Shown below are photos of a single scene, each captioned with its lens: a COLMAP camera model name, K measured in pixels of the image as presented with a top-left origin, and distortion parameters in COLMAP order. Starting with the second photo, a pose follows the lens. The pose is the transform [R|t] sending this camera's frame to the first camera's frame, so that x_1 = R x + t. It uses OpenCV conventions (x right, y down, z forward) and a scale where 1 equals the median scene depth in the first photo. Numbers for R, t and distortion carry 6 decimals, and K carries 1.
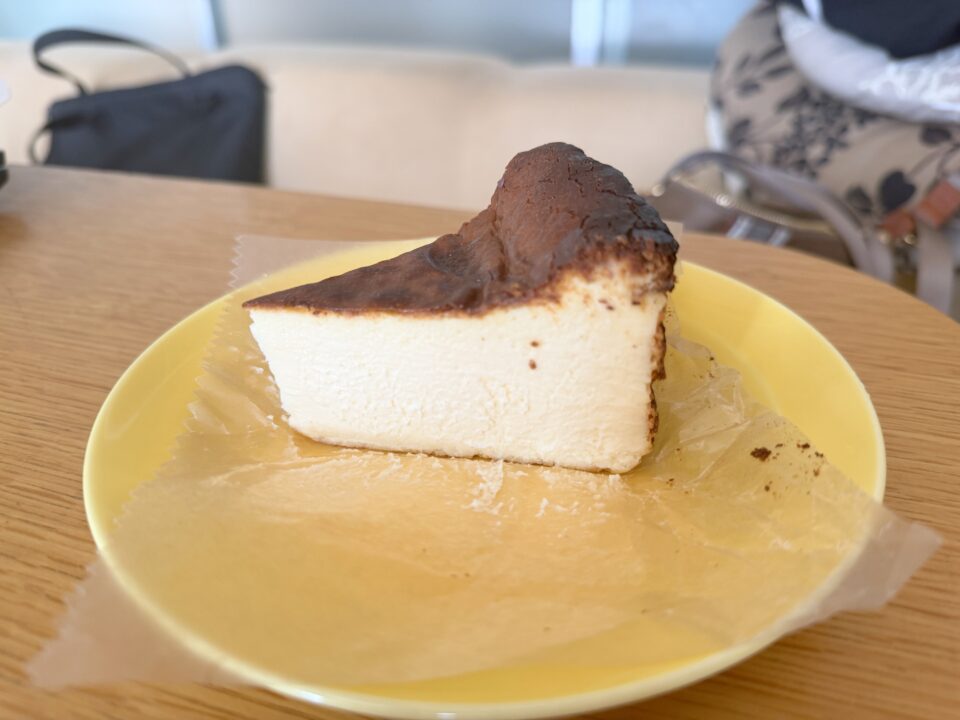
lens RADIAL K [[694.9, 0, 480.0], [0, 694.9, 360.0], [0, 0, 1]] dist [0.101511, -0.301711]
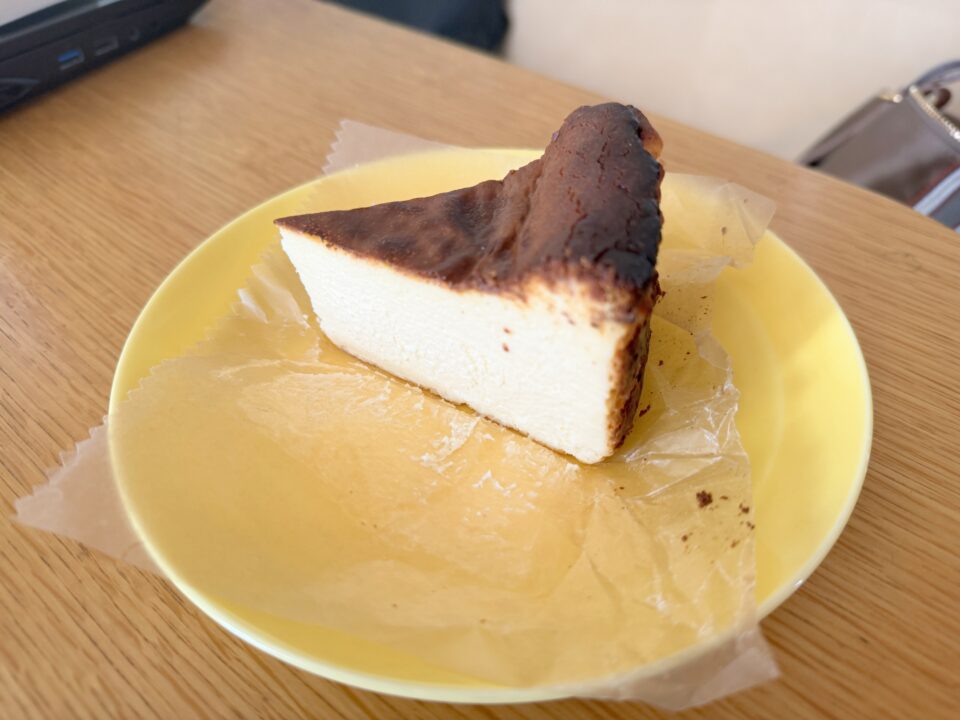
lens RADIAL K [[694.9, 0, 480.0], [0, 694.9, 360.0], [0, 0, 1]] dist [0.101511, -0.301711]
pose [[0.933164, 0.263025, -0.244995, 0.279009], [-0.199411, 0.945894, 0.255967, -0.216132], [0.299065, -0.190005, 0.935125, 0.041135]]
